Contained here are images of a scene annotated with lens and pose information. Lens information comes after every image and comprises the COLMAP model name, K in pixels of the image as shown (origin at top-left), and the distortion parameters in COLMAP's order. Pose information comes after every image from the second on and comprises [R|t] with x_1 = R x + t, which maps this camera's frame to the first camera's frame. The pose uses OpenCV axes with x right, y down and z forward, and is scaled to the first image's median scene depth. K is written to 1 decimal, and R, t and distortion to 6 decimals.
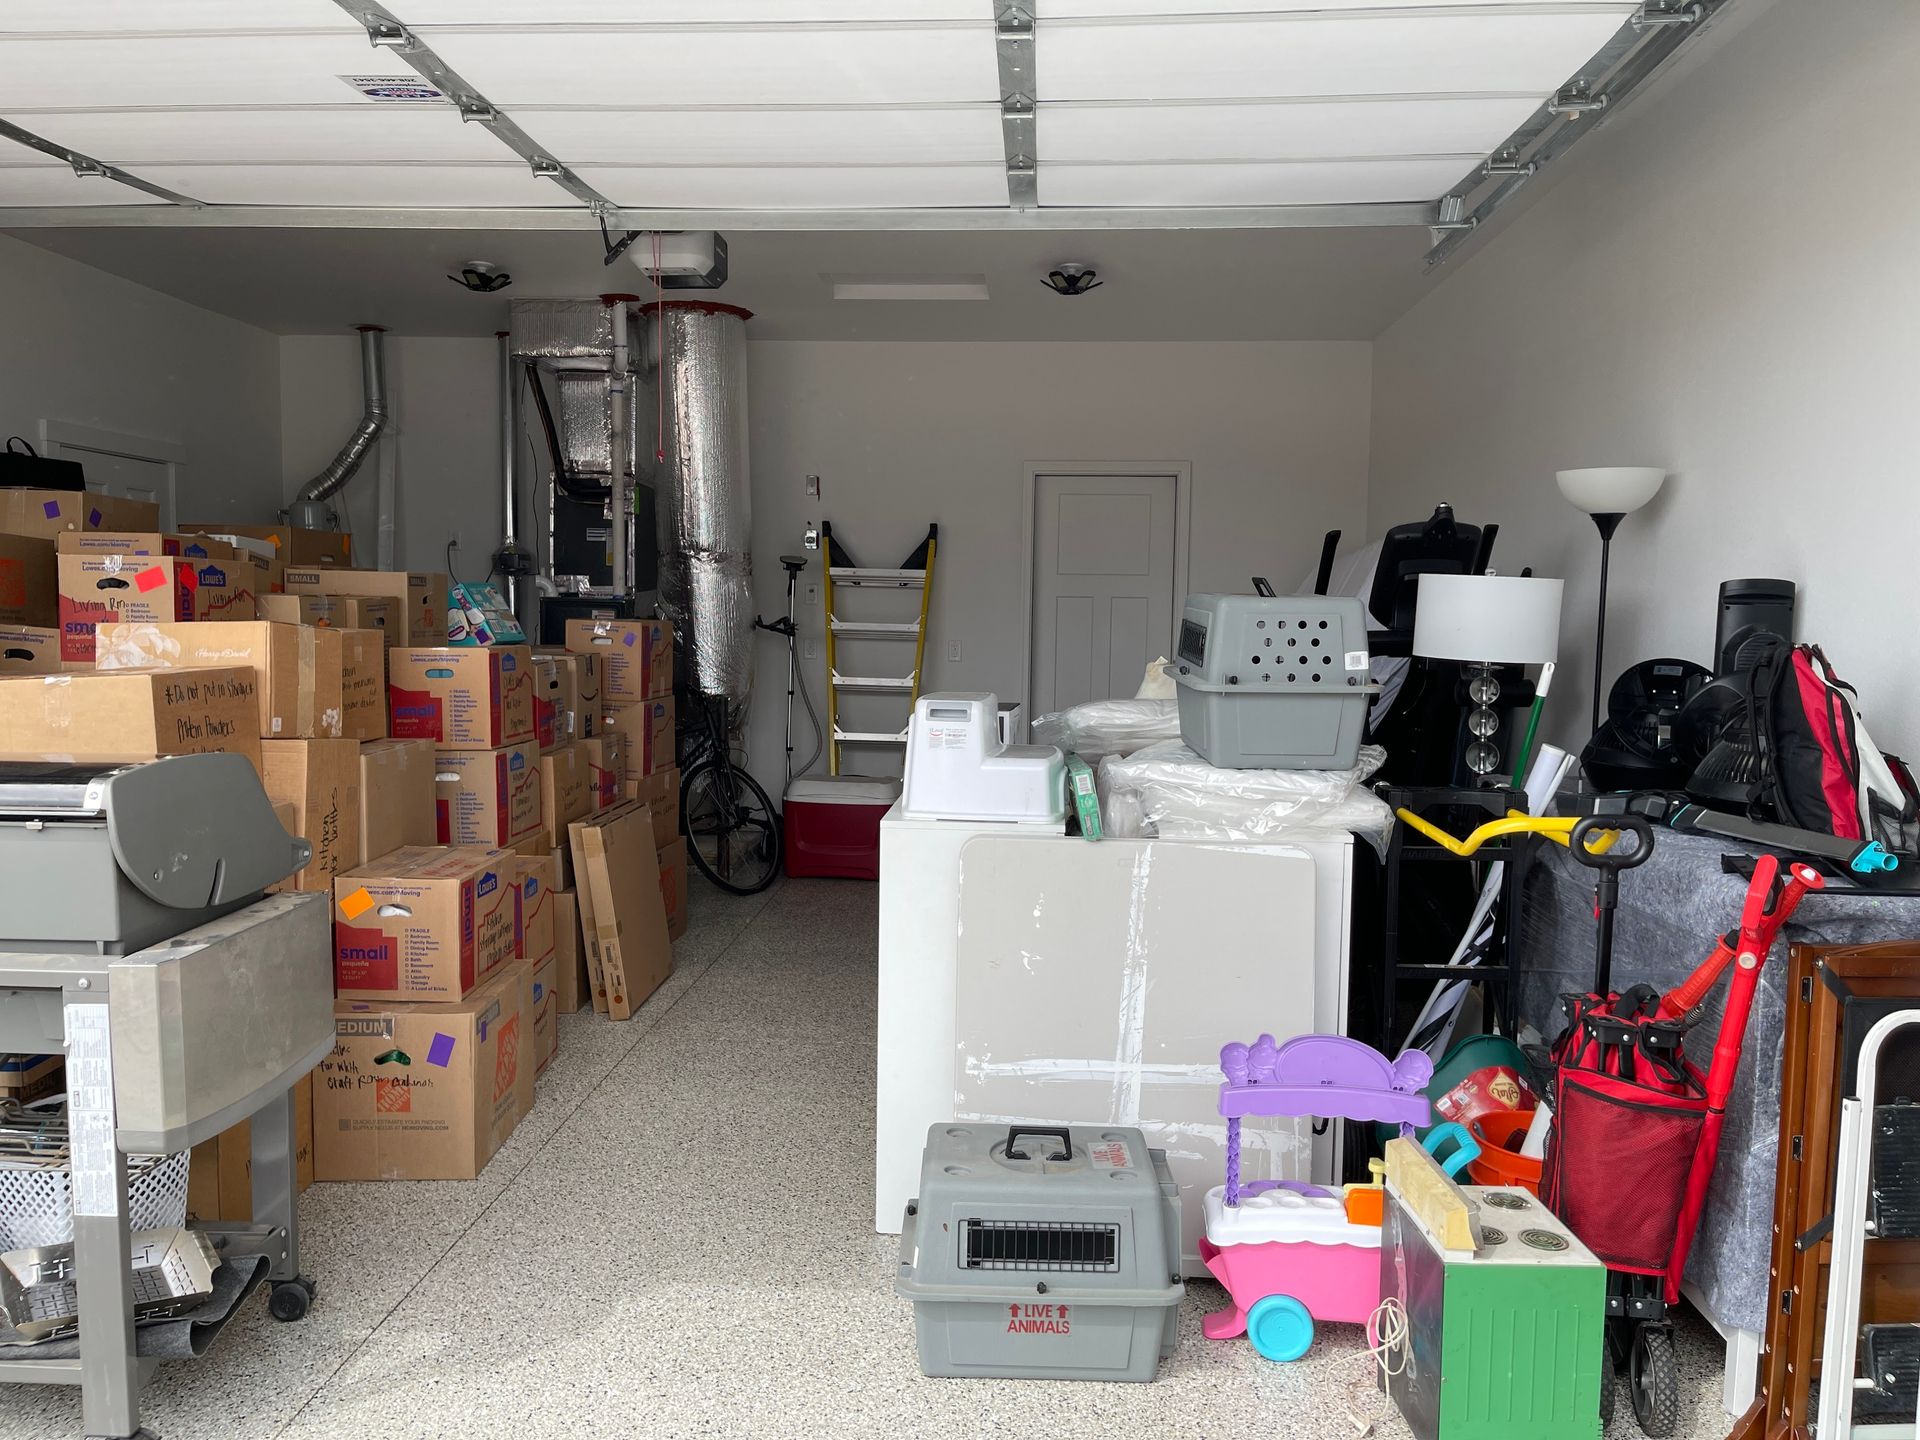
lens RADIAL K [[1420.0, 0, 960.0], [0, 1420.0, 720.0], [0, 0, 1]] dist [0.070069, -0.108835]
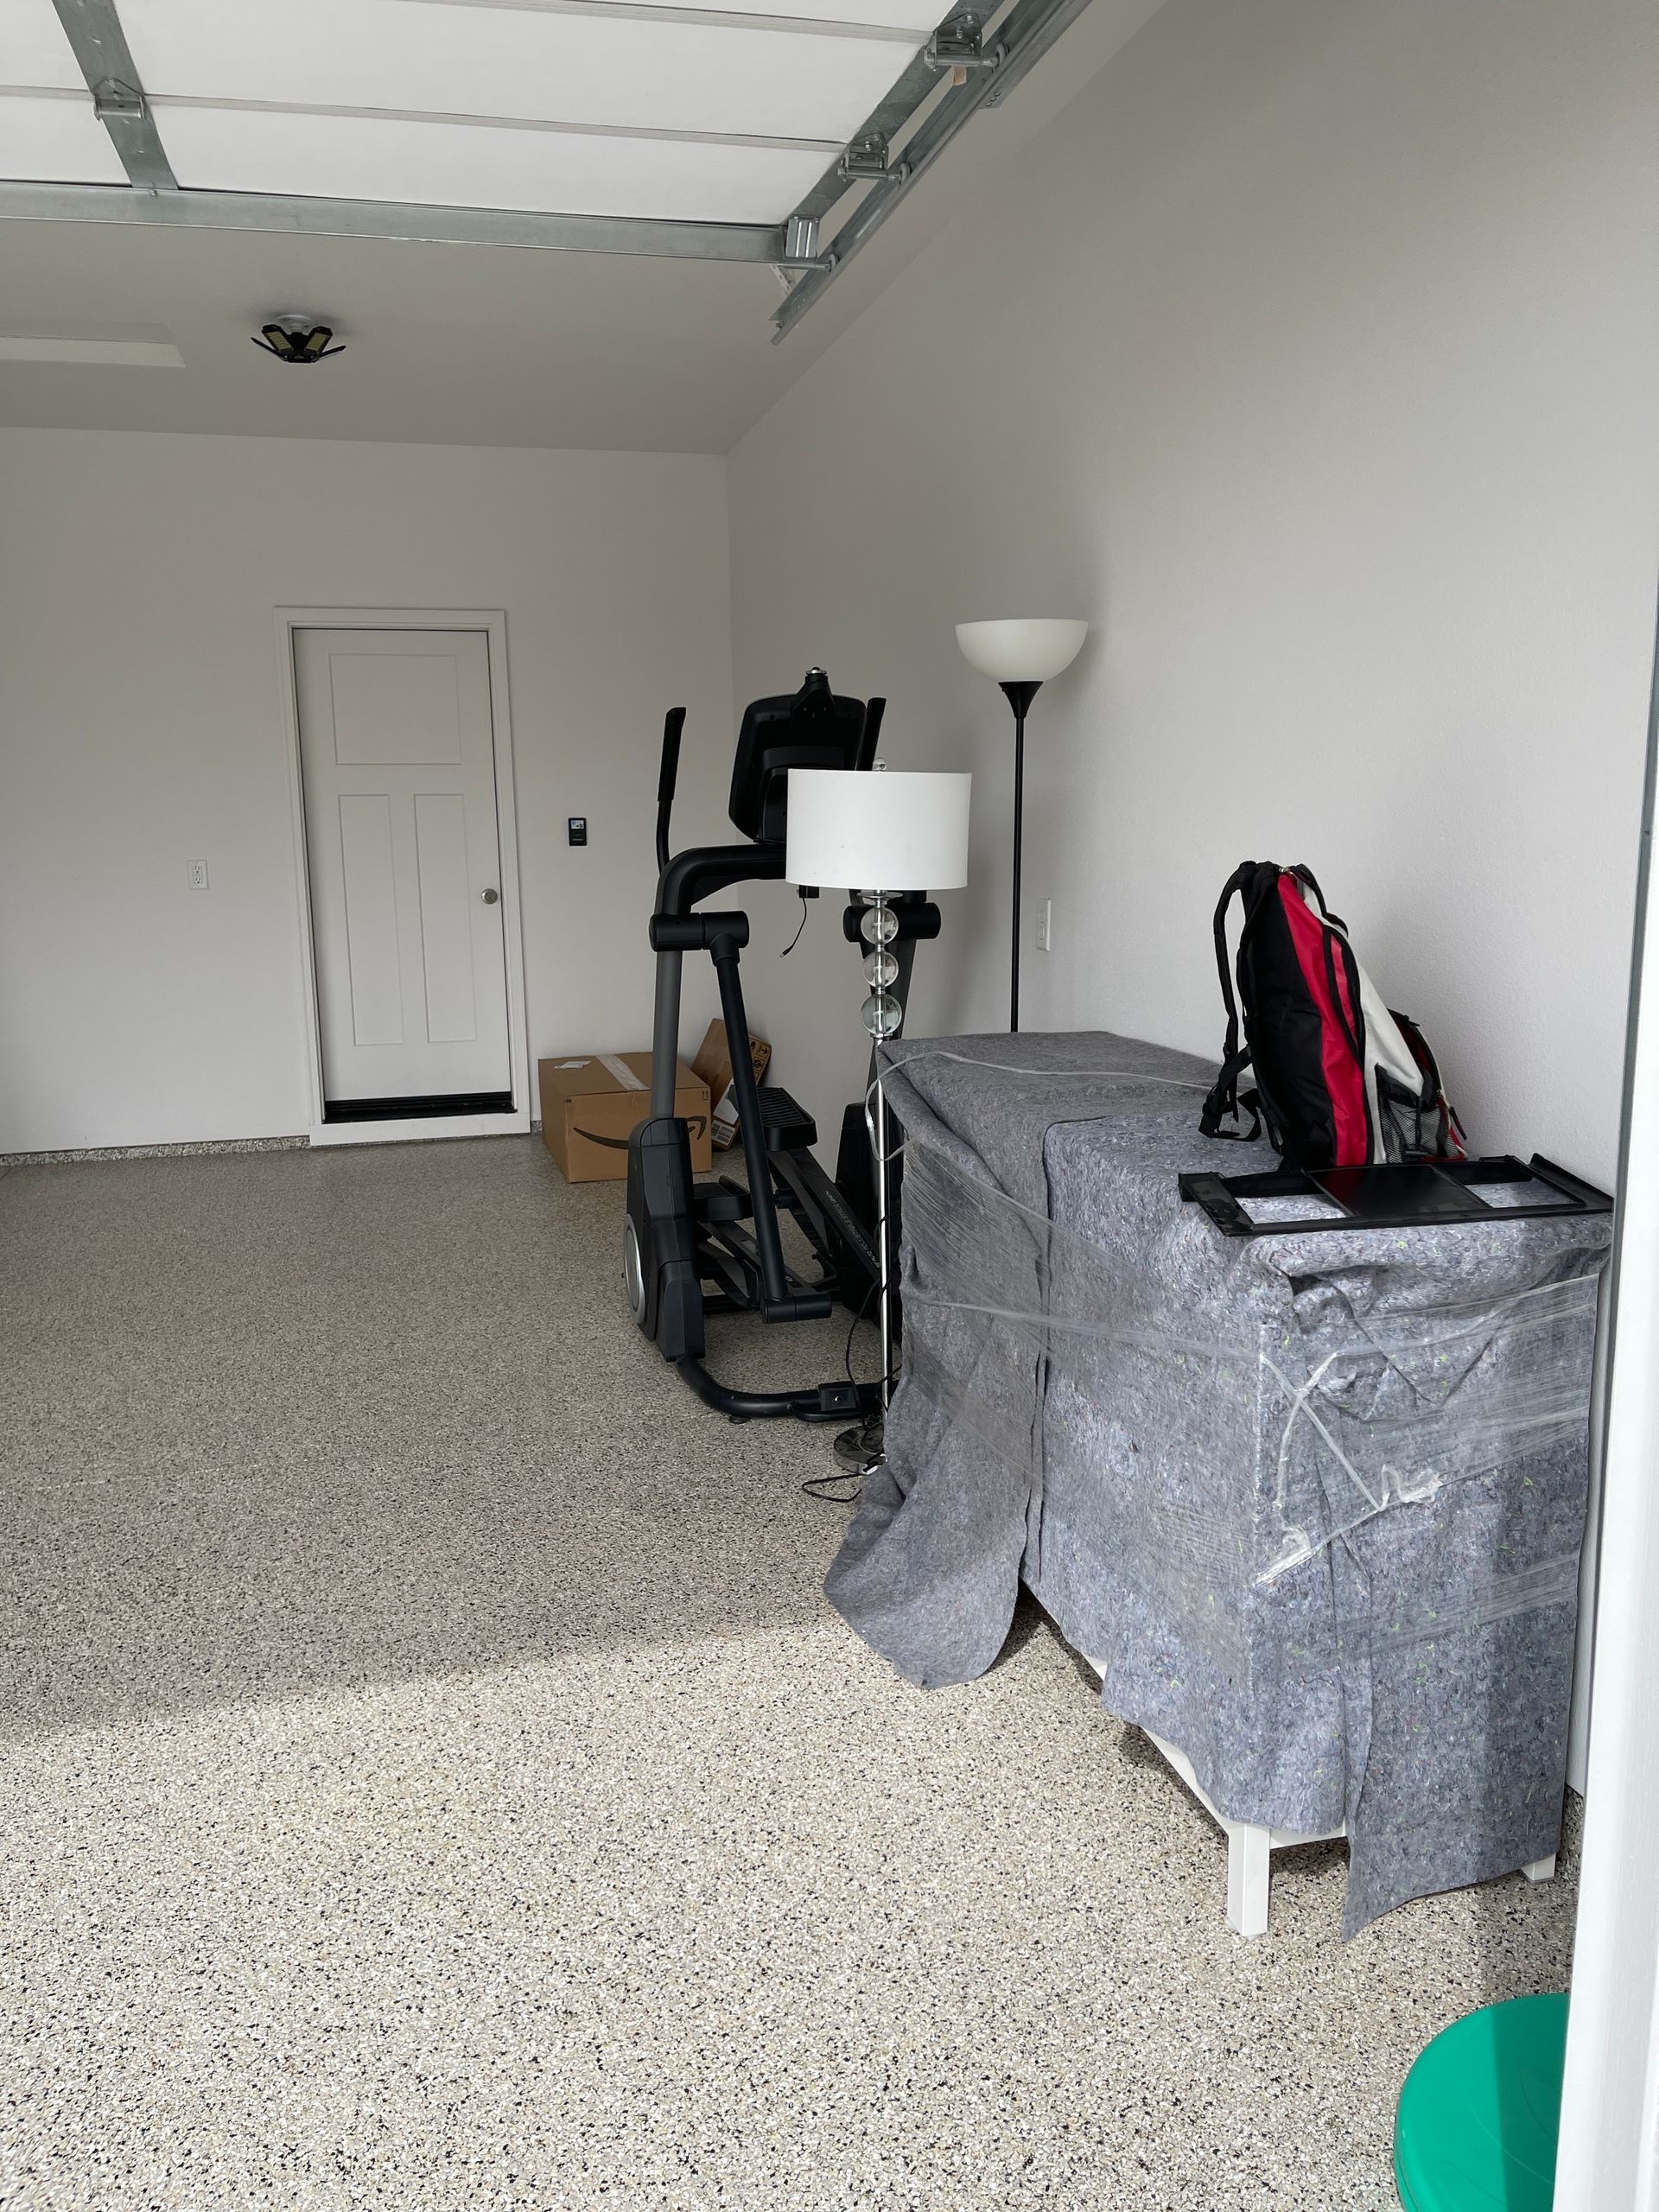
lens RADIAL K [[1635.9, 0, 818.2], [0, 1635.9, 1117.4], [0, 0, 1]] dist [0.070069, -0.108835]
pose [[0.950770, -0.086581, 0.297556, 0.081701], [0.051973, 0.991128, 0.122325, -0.031425], [-0.305507, -0.100838, 0.946835, 0.211569]]
